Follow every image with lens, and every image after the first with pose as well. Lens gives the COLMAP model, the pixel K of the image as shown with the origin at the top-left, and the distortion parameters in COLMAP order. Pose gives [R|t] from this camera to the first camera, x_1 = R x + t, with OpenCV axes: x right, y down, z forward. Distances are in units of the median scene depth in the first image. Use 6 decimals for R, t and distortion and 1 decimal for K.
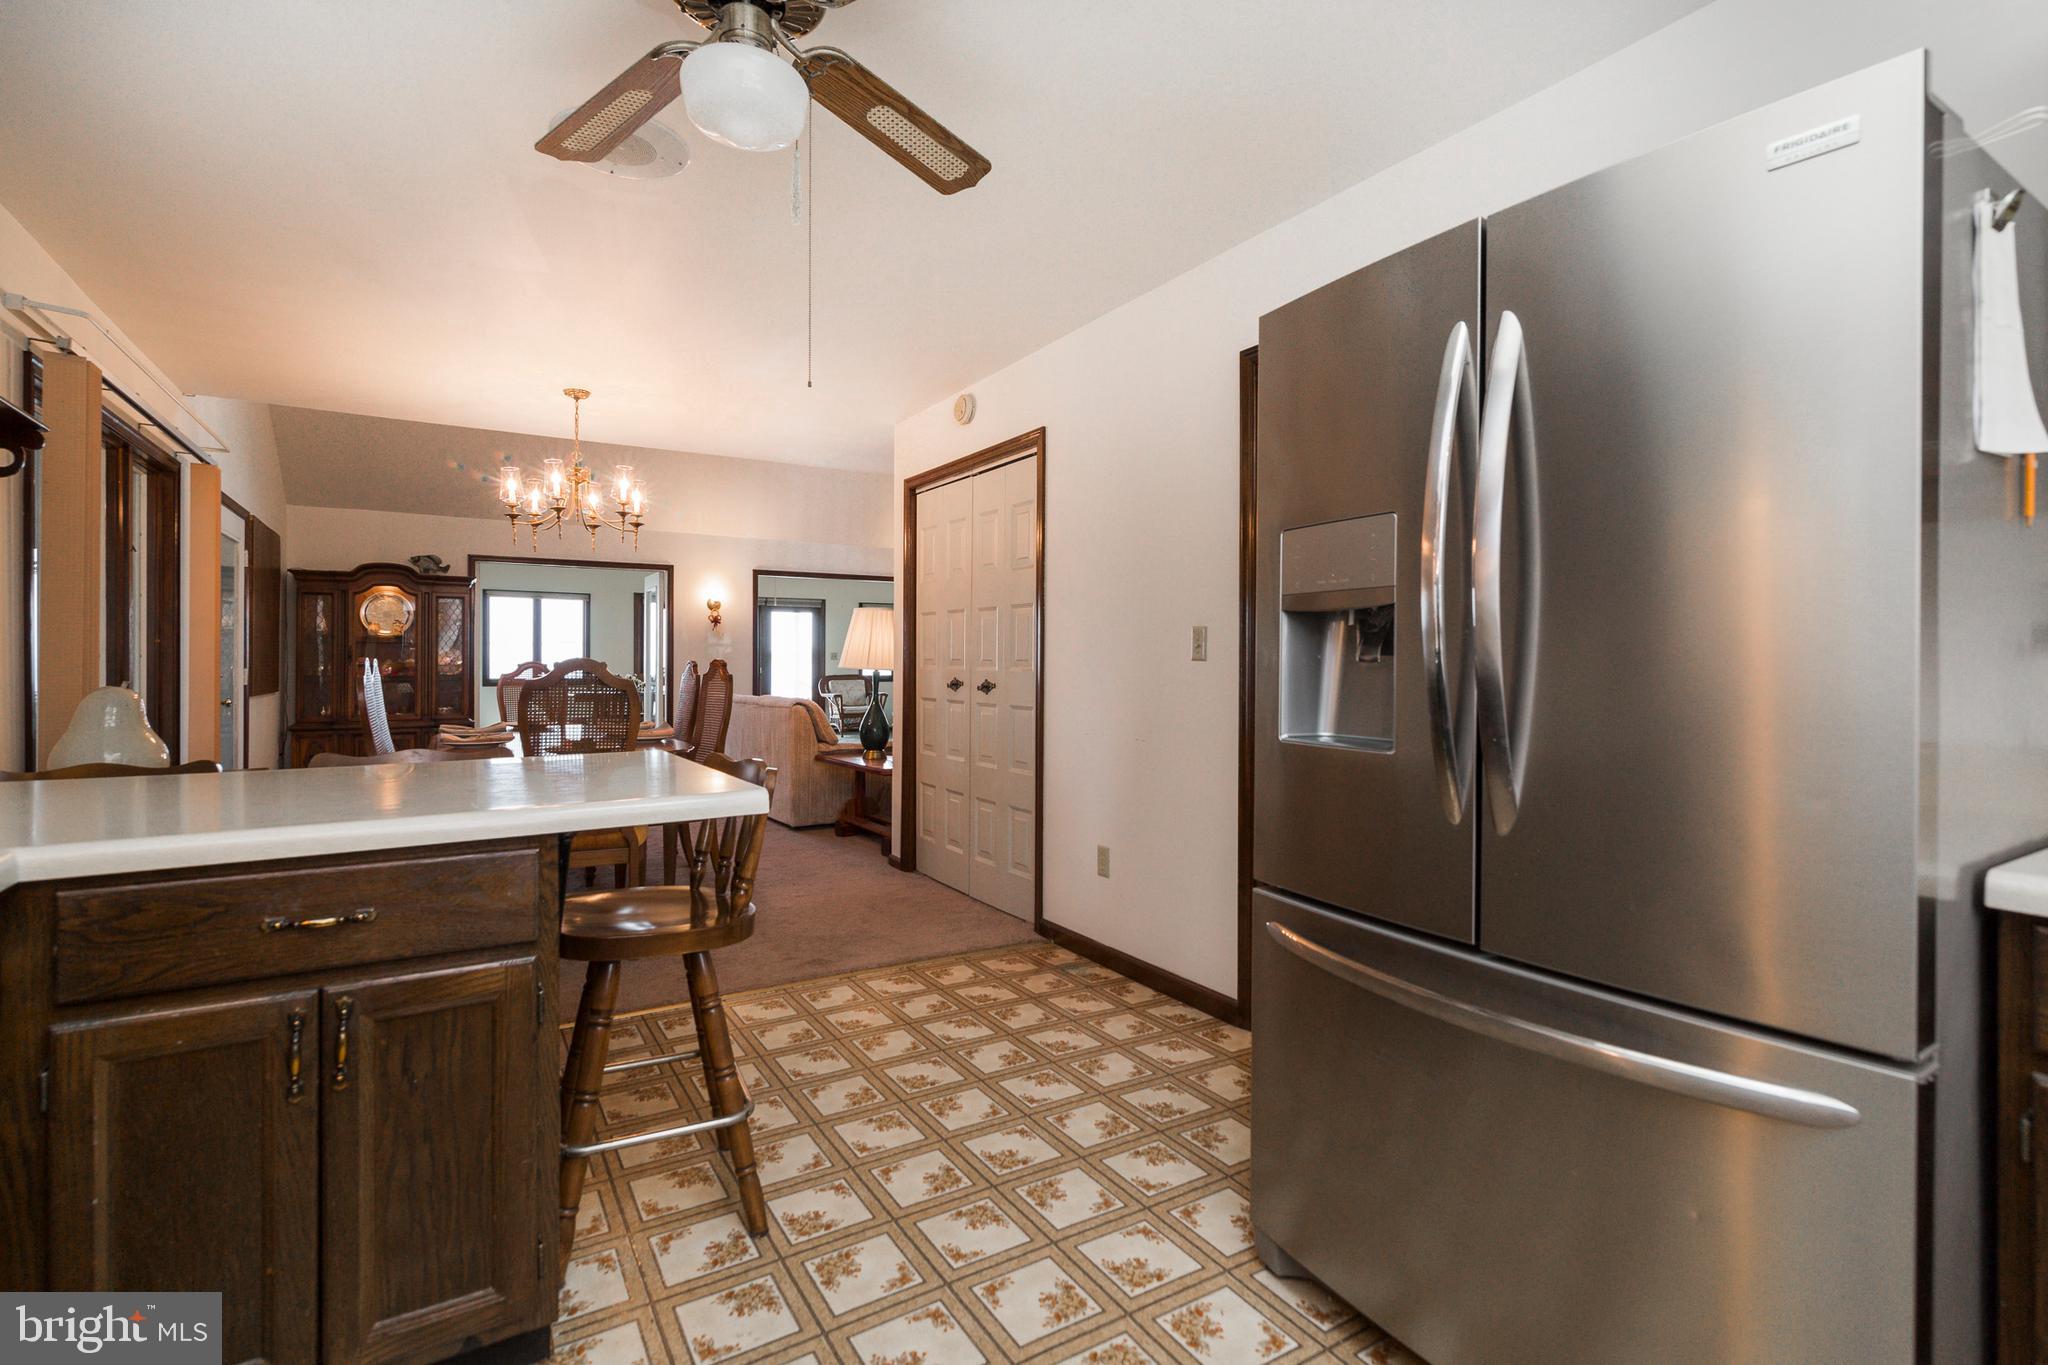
lens RADIAL K [[948.0, 0, 1020.2], [0, 948.0, 670.3], [0, 0, 1]] dist [-0.005577, 0.001284]
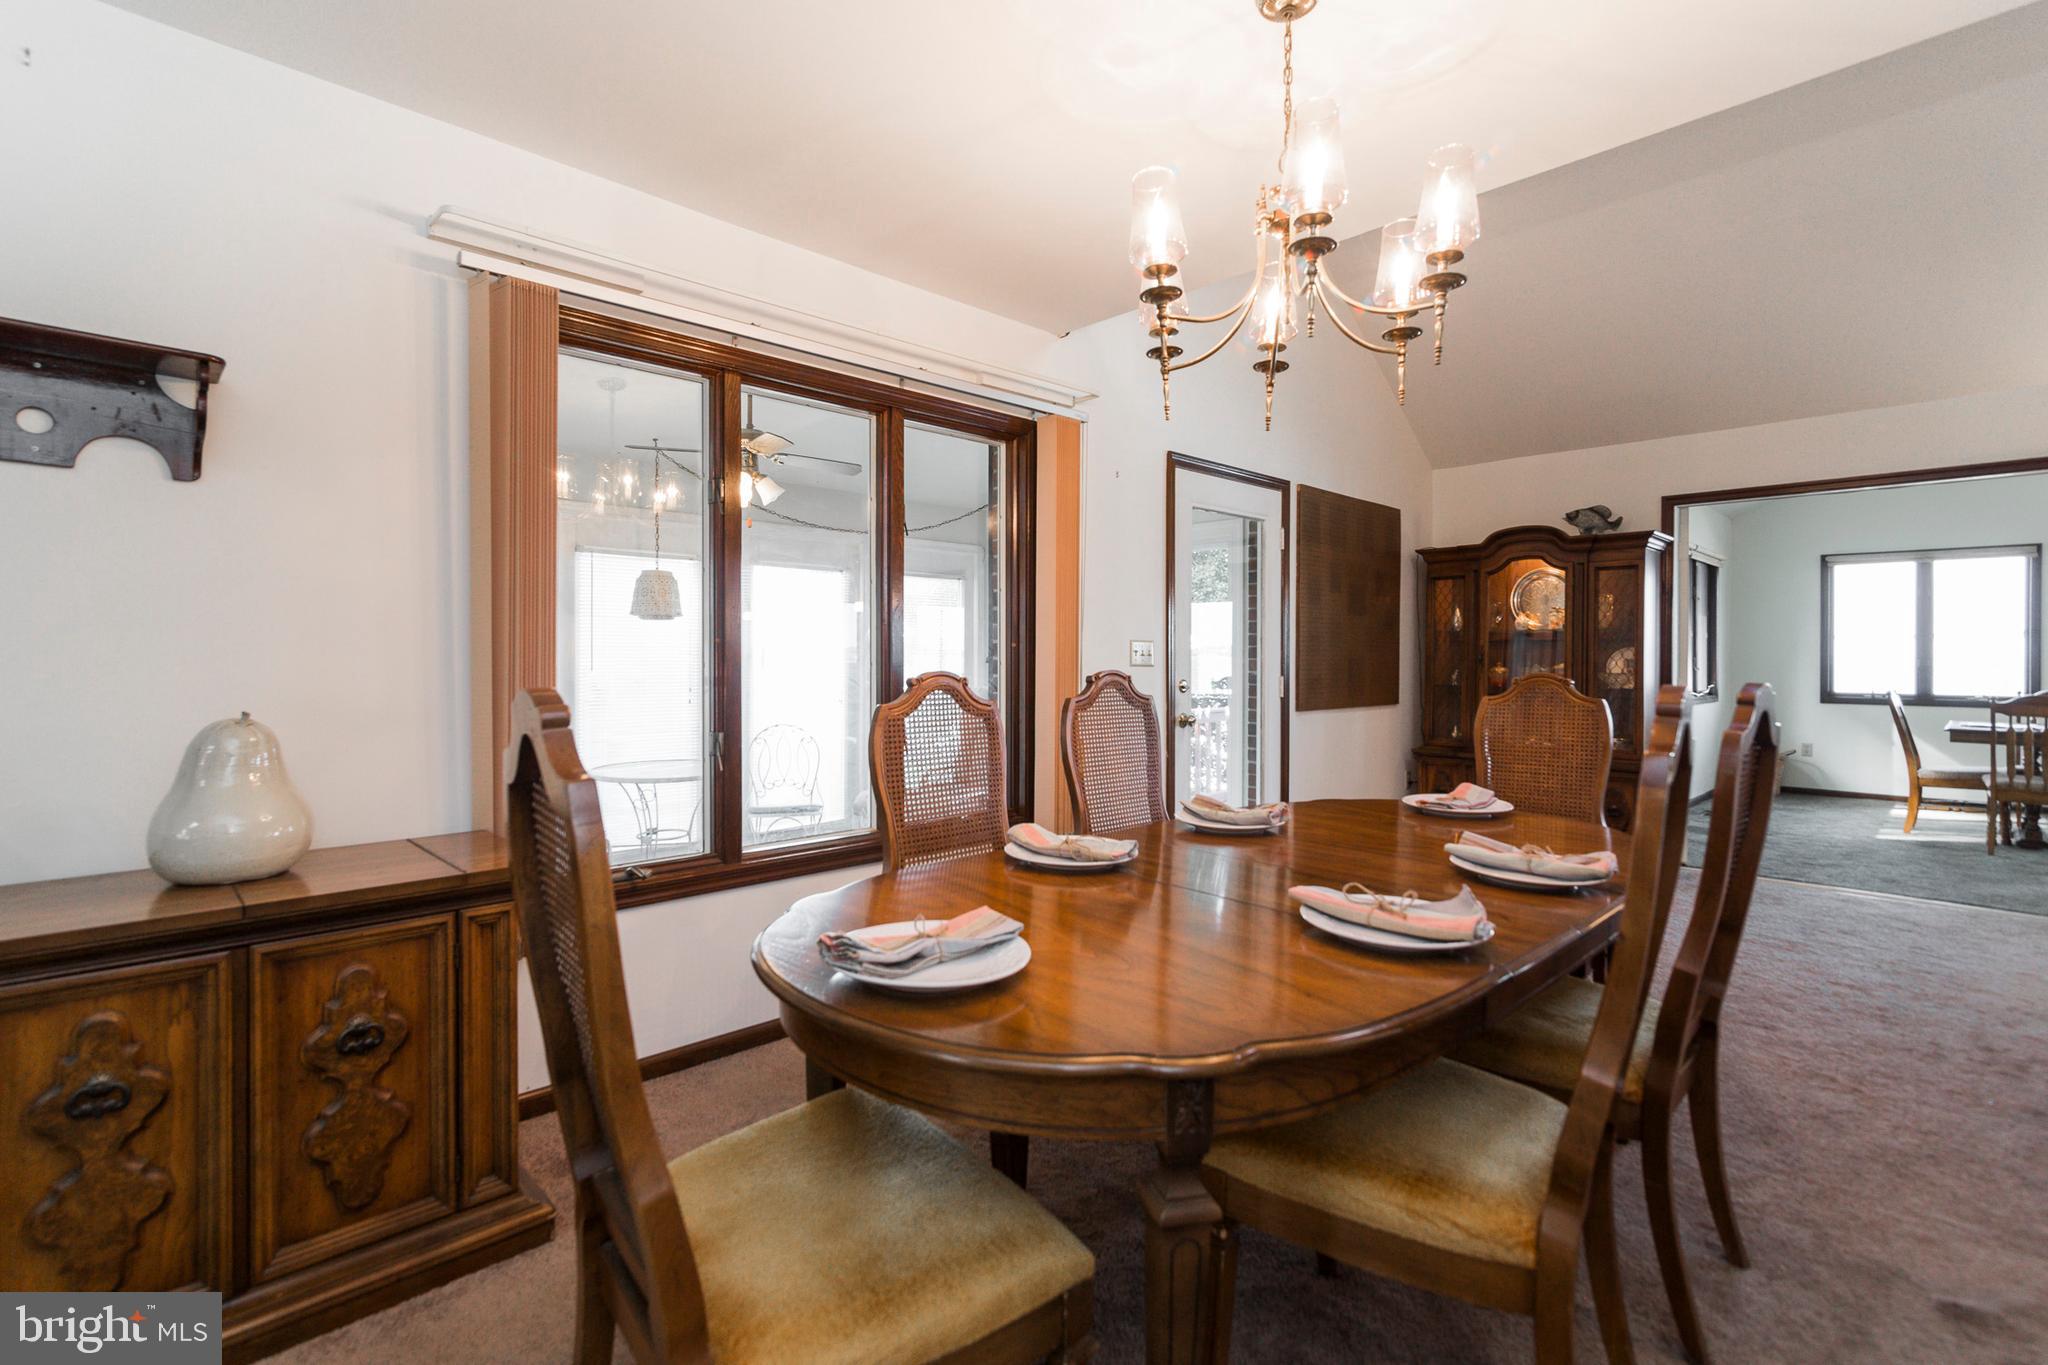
lens RADIAL K [[948.0, 0, 1018.8], [0, 948.0, 677.7], [0, 0, 1]] dist [-0.005577, 0.001284]
pose [[0.205231, 0.001694, -0.978712, -0.055767], [-0.002375, 0.999996, 0.001233, -0.000967], [0.978711, 0.002071, 0.205235, 0.467223]]
